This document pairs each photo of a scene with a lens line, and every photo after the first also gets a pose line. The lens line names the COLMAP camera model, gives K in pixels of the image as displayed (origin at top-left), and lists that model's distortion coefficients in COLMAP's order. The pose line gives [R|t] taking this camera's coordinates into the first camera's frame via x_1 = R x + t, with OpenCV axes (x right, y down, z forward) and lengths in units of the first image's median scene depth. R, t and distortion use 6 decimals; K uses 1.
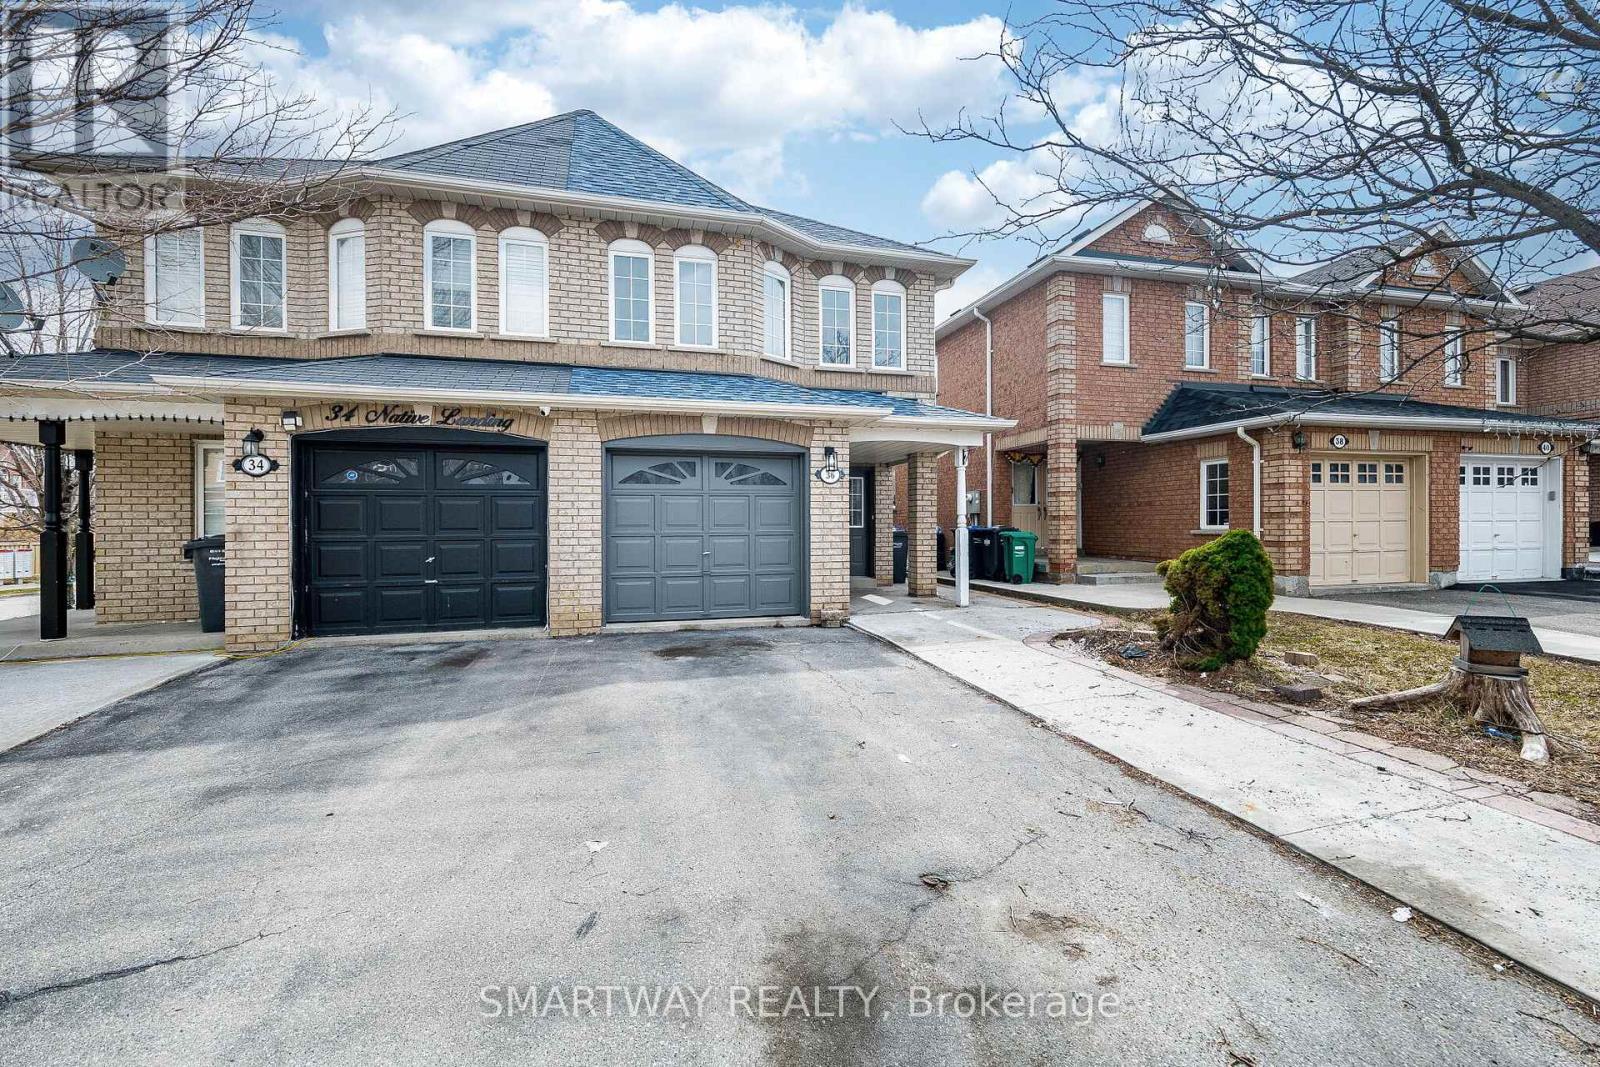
lens RADIAL K [[658.6, 0, 799.6], [0, 658.6, 520.7], [0, 0, 1]] dist [-0.002529, 0.001120]
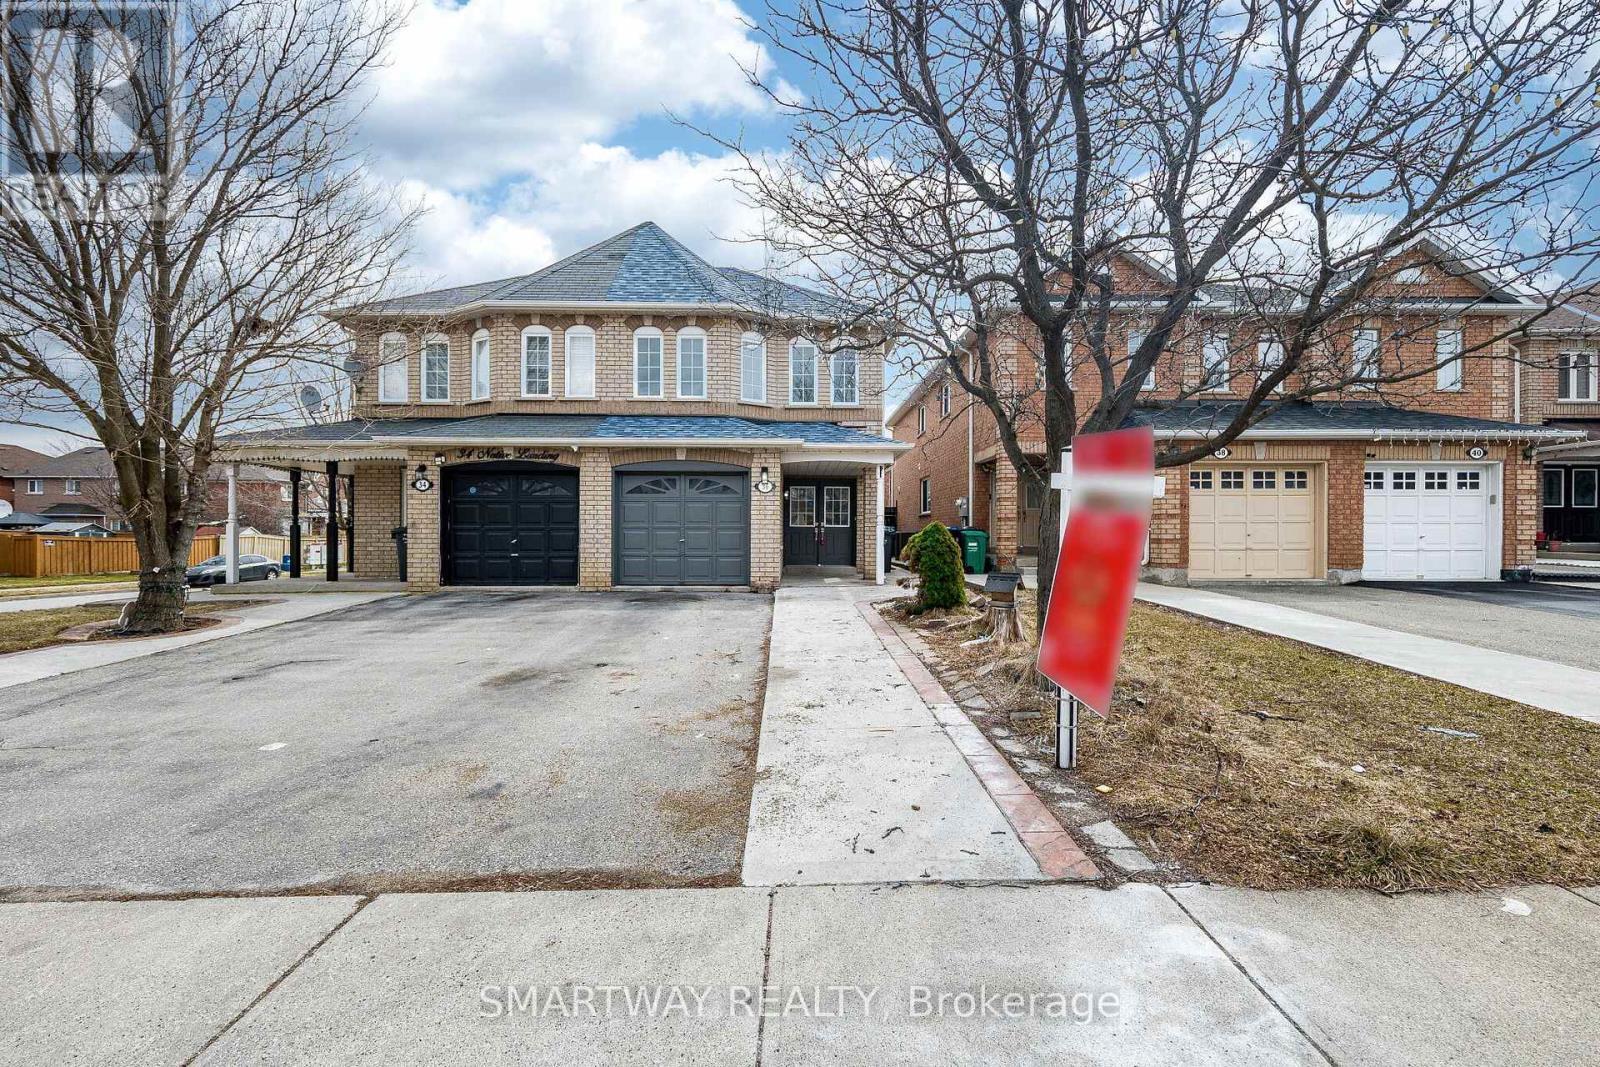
lens RADIAL K [[658.6, 0, 804.3], [0, 658.6, 530.3], [0, 0, 1]] dist [-0.002529, 0.001120]
pose [[0.967034, 0.007458, -0.254539, 0.479035], [-0.006872, 0.999971, 0.003194, 0.018955], [0.254556, -0.001340, 0.967057, -0.345055]]
